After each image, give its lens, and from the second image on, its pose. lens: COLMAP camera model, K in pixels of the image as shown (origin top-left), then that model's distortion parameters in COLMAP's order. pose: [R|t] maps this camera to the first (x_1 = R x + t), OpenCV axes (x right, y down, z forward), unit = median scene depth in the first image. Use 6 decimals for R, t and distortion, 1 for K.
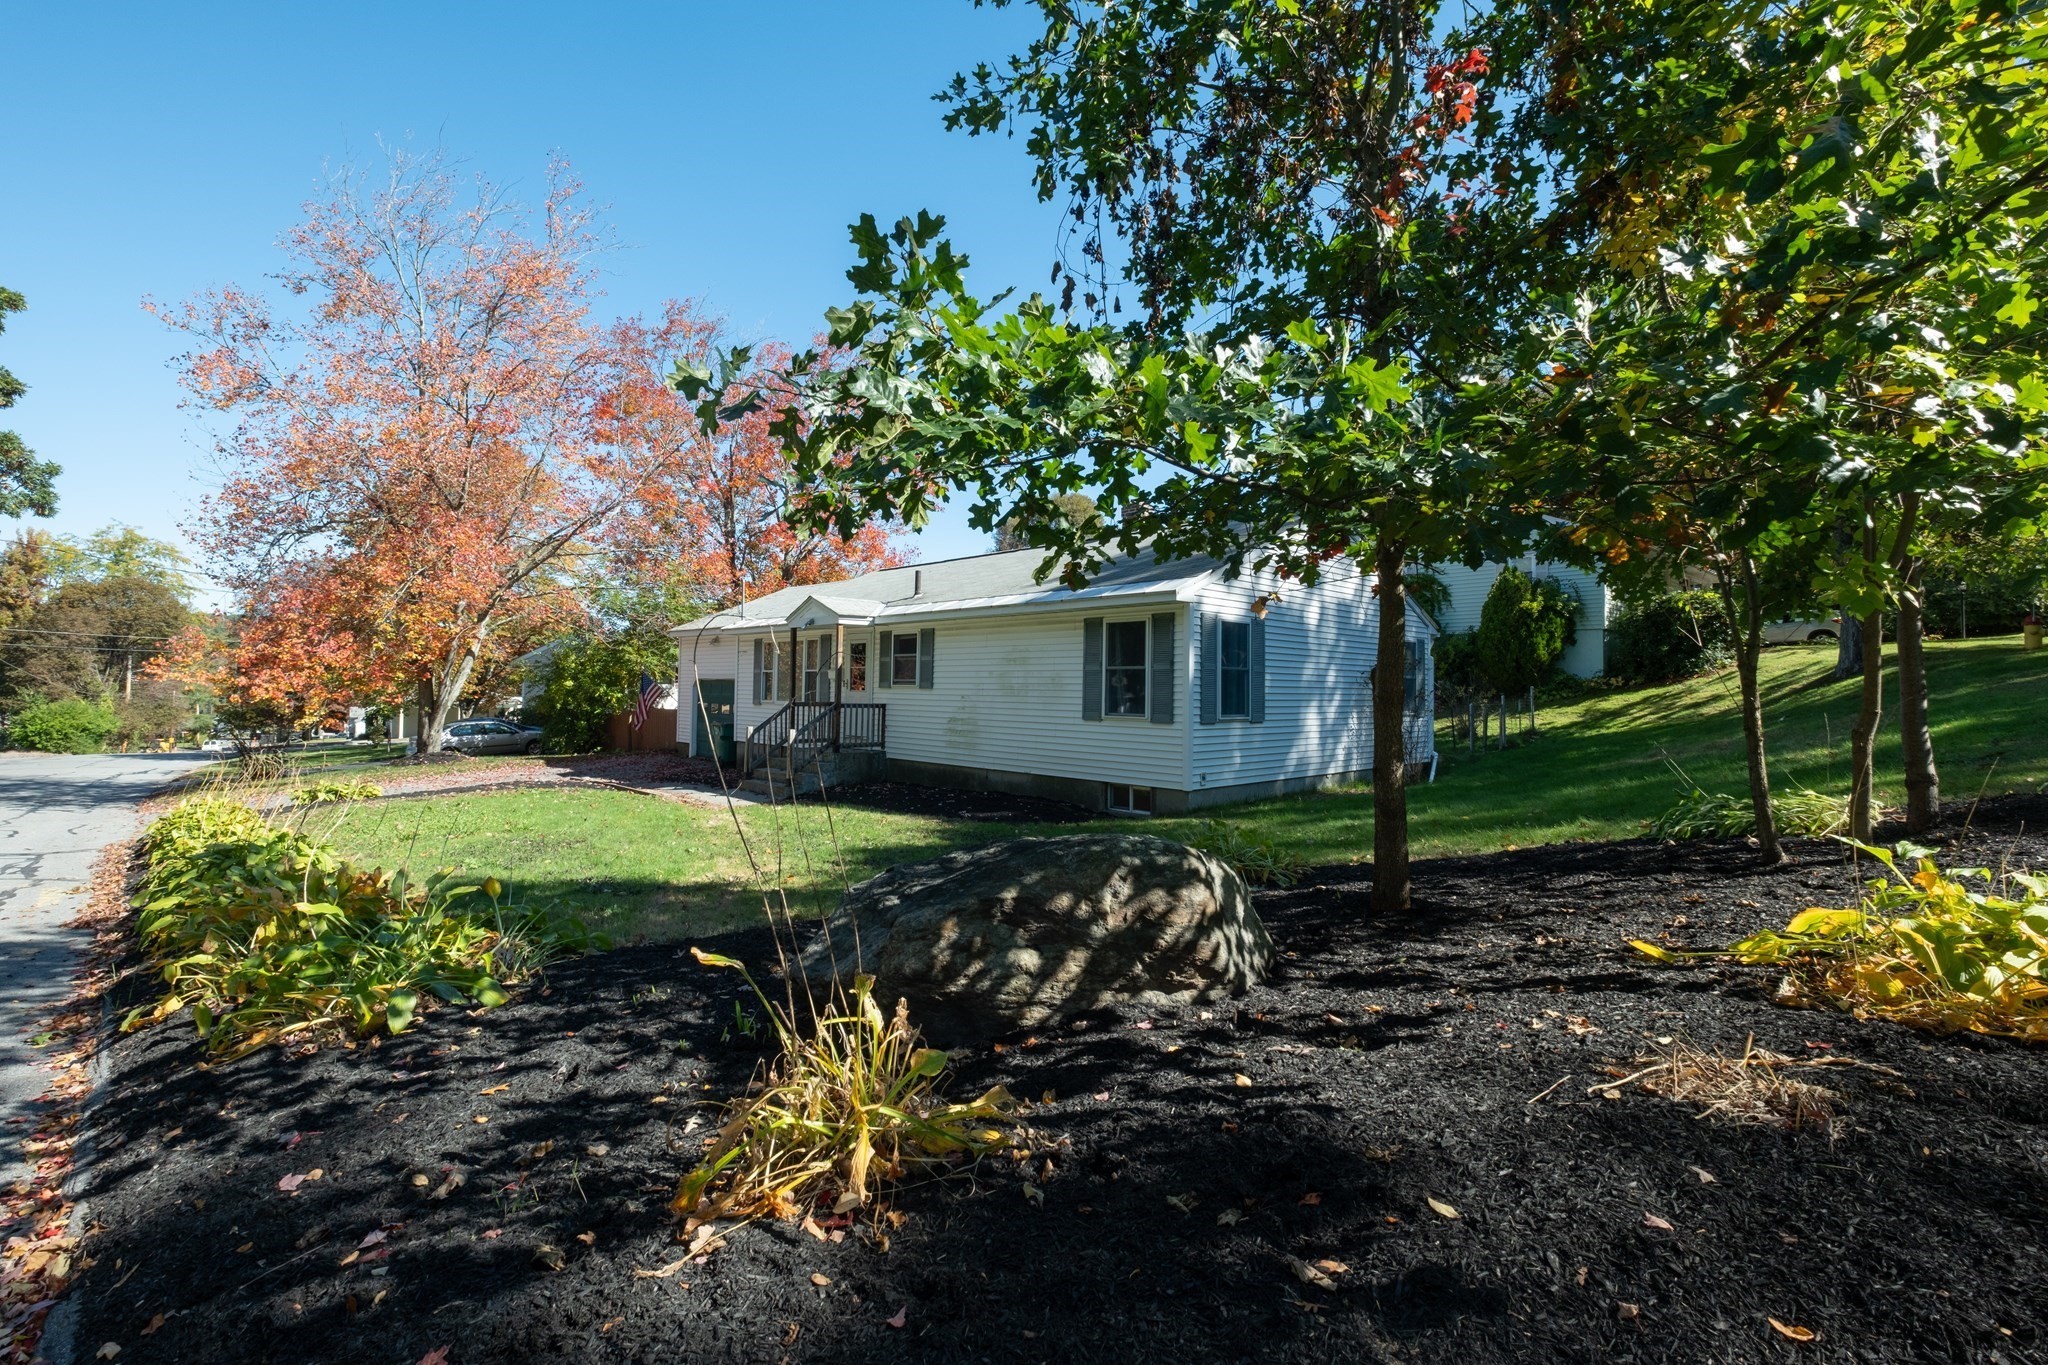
lens RADIAL K [[885.8, 0, 1019.9], [0, 885.8, 668.6], [0, 0, 1]] dist [0.006493, -0.005982]
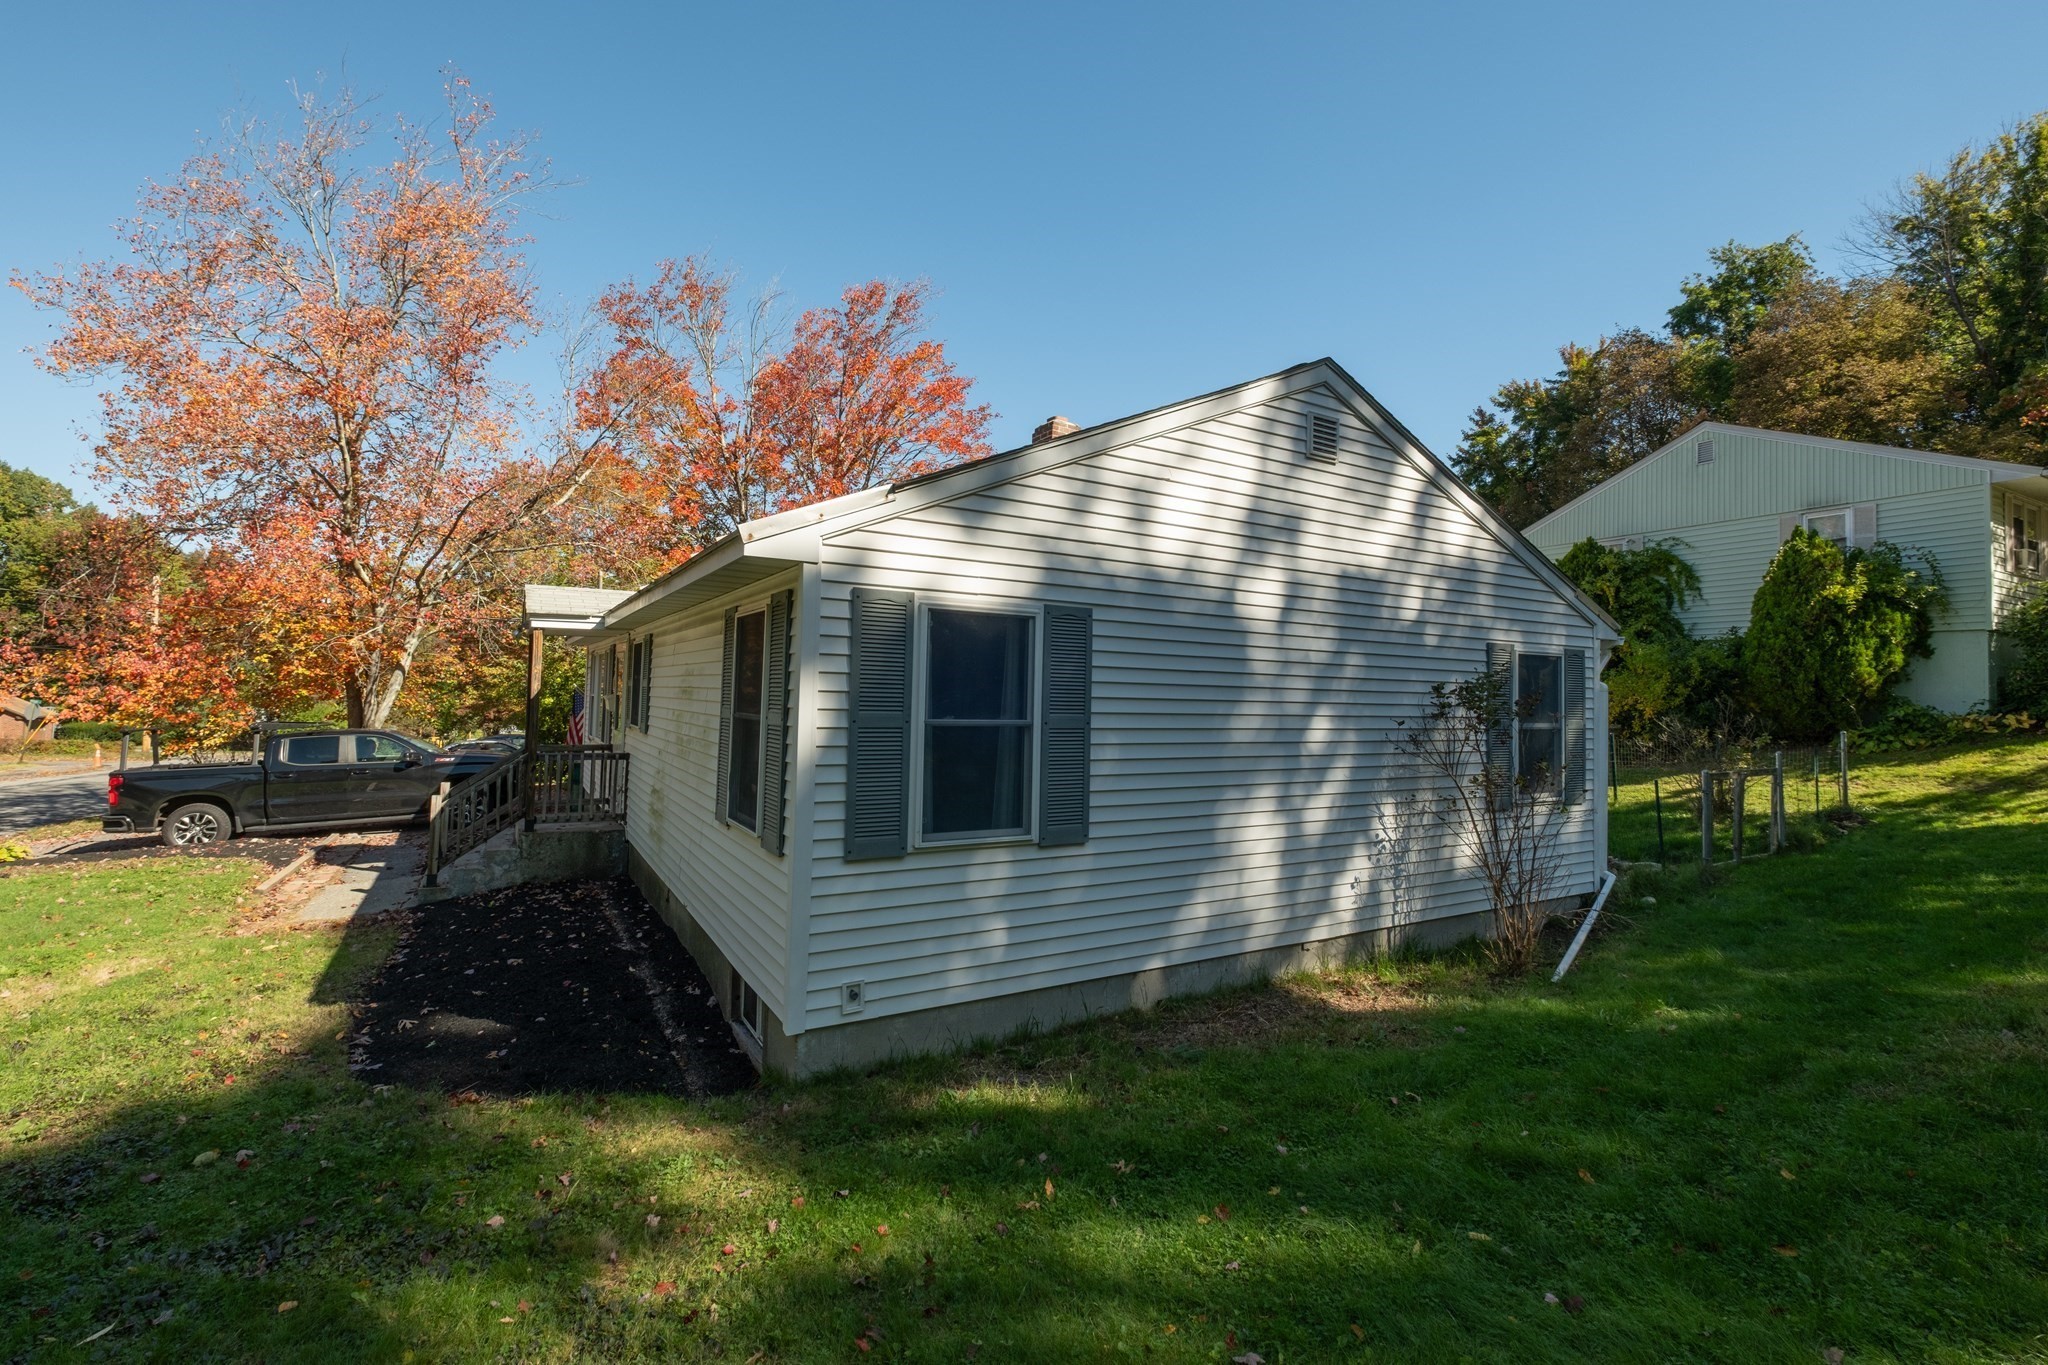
lens RADIAL K [[885.8, 0, 1019.9], [0, 885.8, 668.6], [0, 0, 1]] dist [0.006493, -0.005982]
pose [[0.973032, 0.002609, -0.230656, 0.257069], [-0.005011, 0.999939, -0.009831, -0.015568], [0.230616, 0.010722, 0.972986, 0.429004]]
